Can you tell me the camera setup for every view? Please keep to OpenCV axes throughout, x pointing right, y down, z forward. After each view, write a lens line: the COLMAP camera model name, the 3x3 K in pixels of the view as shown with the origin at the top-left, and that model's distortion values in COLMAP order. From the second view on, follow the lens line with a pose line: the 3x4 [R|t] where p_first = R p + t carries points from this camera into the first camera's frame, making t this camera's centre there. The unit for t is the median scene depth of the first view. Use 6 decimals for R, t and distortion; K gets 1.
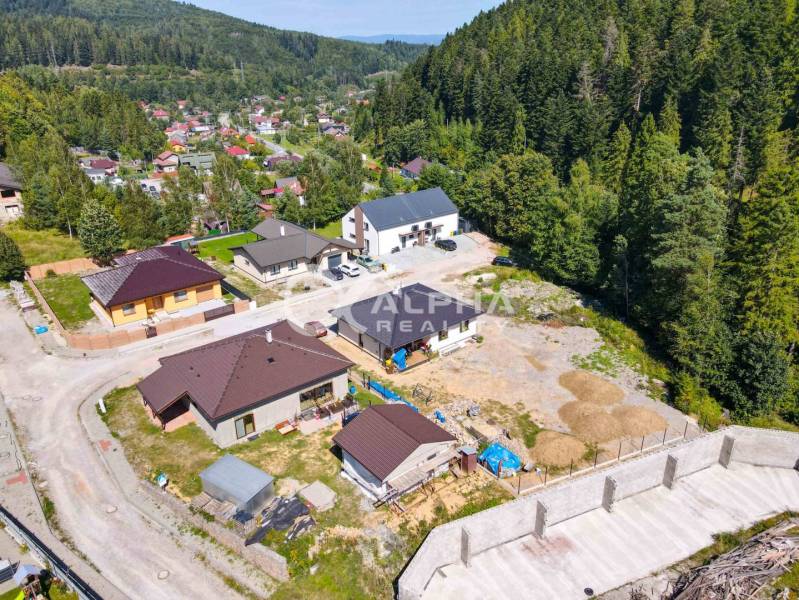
lens RADIAL K [[578.5, 0, 396.8], [0, 578.5, 302.2], [0, 0, 1]] dist [0.015822, 0.007180]
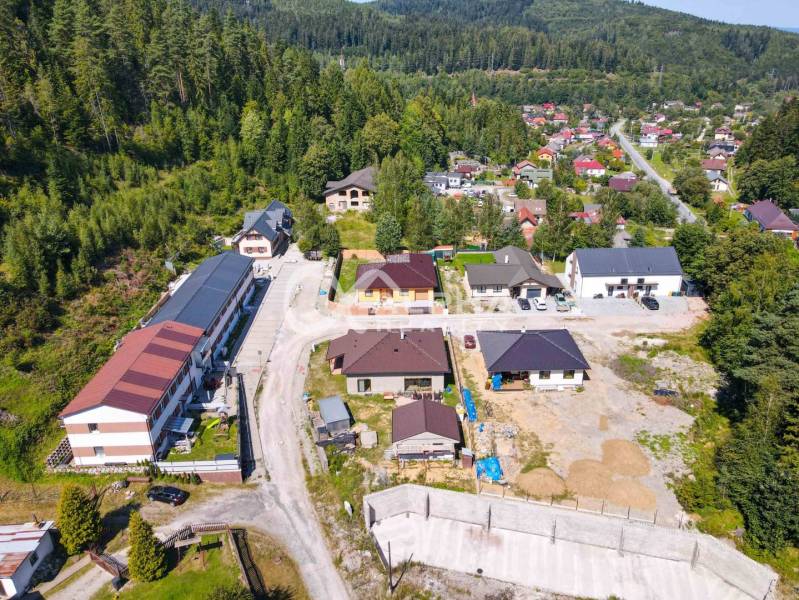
lens RADIAL K [[578.5, 0, 398.8], [0, 578.5, 298.3], [0, 0, 1]] dist [0.015822, 0.007180]
pose [[0.783423, 0.242289, -0.572315, 0.375933], [-0.241319, 0.967214, 0.079136, -0.092378], [0.572725, 0.076113, 0.816206, -0.138600]]
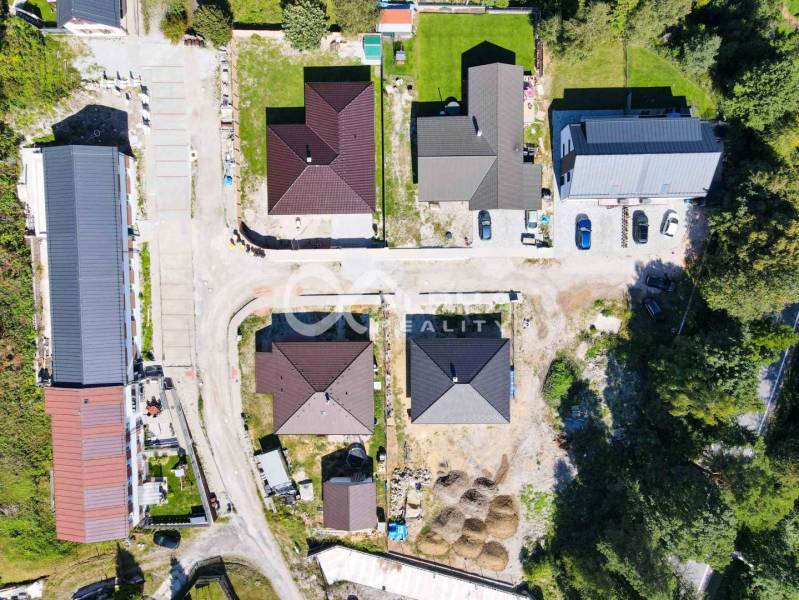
lens RADIAL K [[578.5, 0, 403.2], [0, 578.5, 300.7], [0, 0, 1]] dist [0.015822, 0.007180]
pose [[0.785558, 0.618405, 0.021794, -0.162804], [-0.237836, 0.269233, 0.933246, -0.890314], [0.571256, -0.738302, 0.358576, 0.486689]]
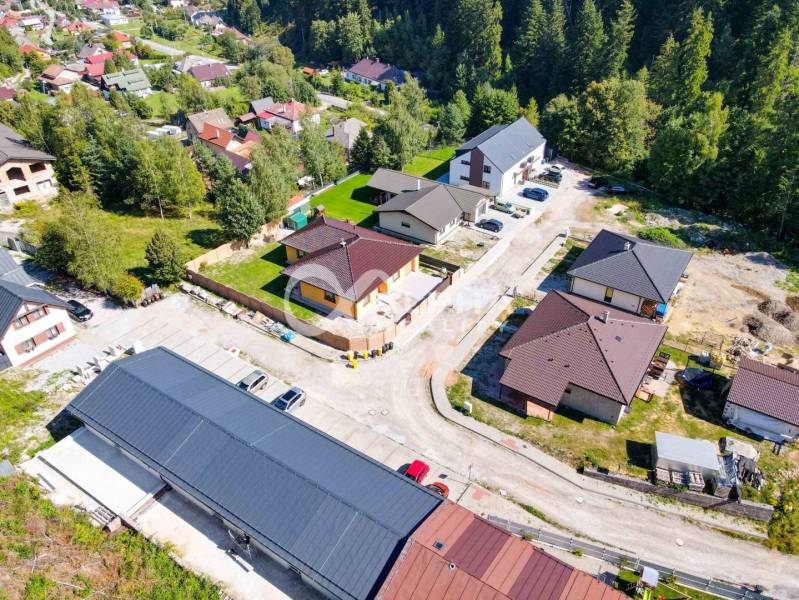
lens RADIAL K [[578.5, 0, 396.8], [0, 578.5, 297.3], [0, 0, 1]] dist [0.015822, 0.007180]
pose [[0.957220, -0.165298, 0.237501, -0.537212], [0.116480, 0.971454, 0.206663, -0.157479], [-0.264882, -0.170158, 0.949149, 0.044056]]
